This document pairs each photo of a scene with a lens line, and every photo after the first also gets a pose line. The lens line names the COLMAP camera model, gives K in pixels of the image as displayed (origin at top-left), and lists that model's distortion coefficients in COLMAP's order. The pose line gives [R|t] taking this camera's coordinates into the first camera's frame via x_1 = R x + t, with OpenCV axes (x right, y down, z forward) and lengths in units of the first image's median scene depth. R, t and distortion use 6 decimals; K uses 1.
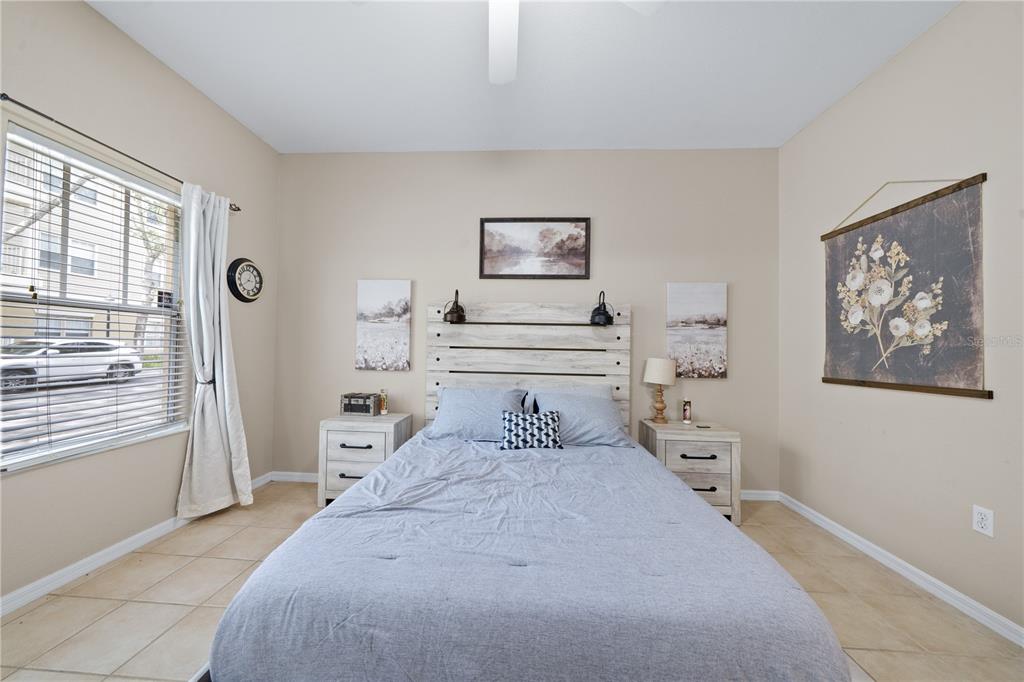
lens RADIAL K [[347.8, 0, 505.6], [0, 347.8, 341.3], [0, 0, 1]] dist [-0.001433, -0.000026]
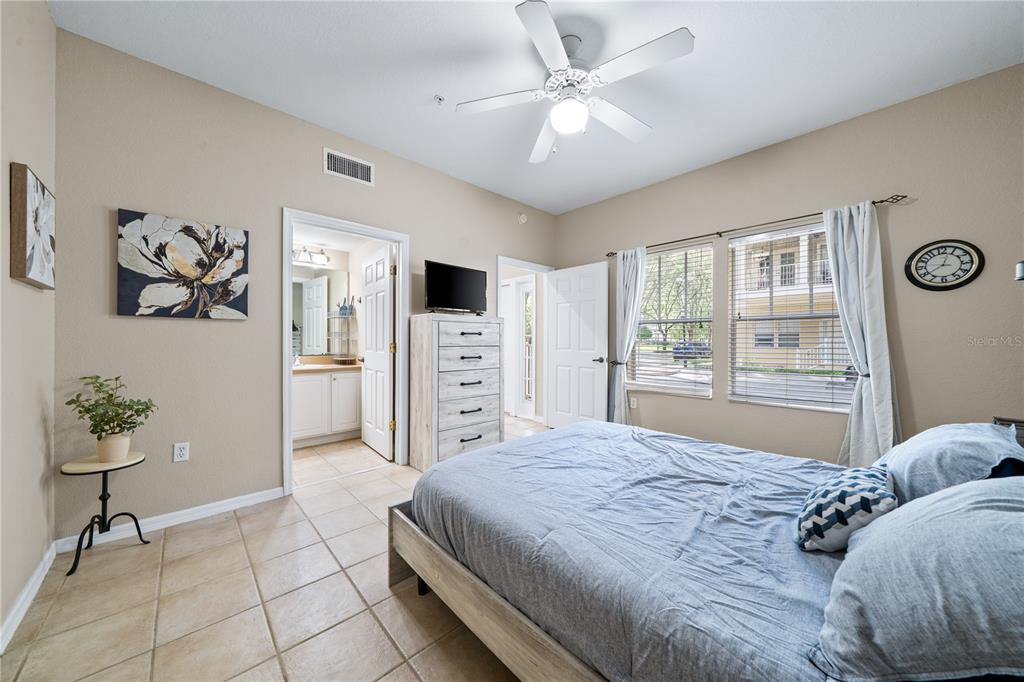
lens RADIAL K [[354.8, 0, 509.0], [0, 354.8, 342.5], [0, 0, 1]] dist [-0.004966, 0.000019]
pose [[-0.686662, -0.015081, -0.726821, 0.597844], [-0.001658, 0.999815, -0.019179, 0.032339], [0.726975, -0.011965, -0.686559, 0.794758]]
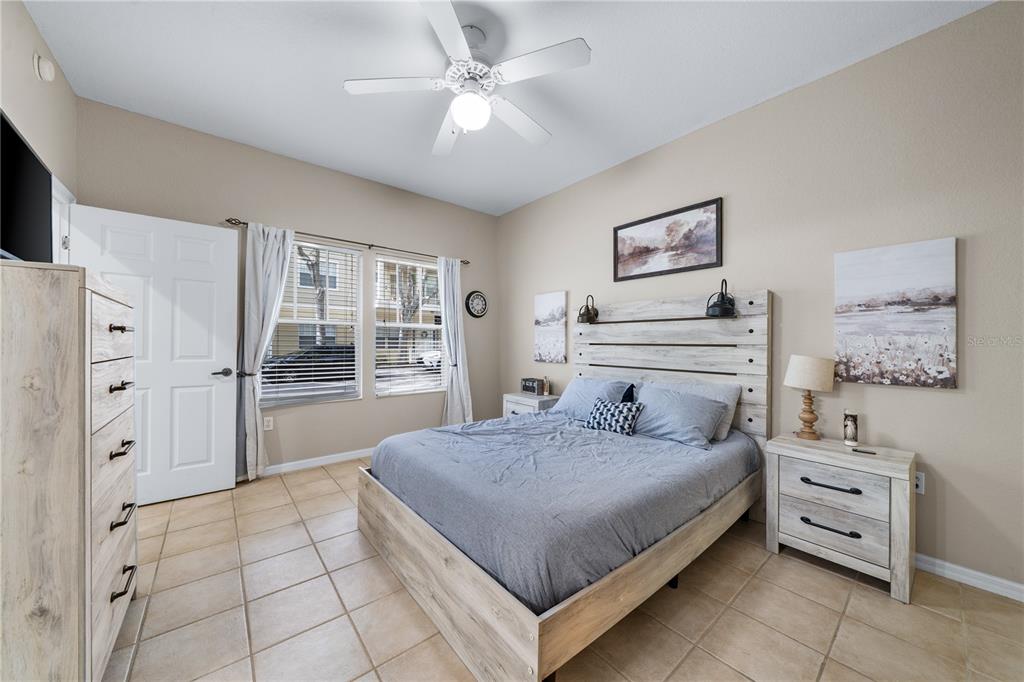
lens RADIAL K [[354.8, 0, 509.0], [0, 354.8, 342.5], [0, 0, 1]] dist [-0.004966, 0.000019]
pose [[0.682167, -0.014131, -0.731059, 0.549234], [0.018472, 0.999827, -0.002090, 0.009415], [0.730963, -0.012078, 0.682311, -0.022156]]
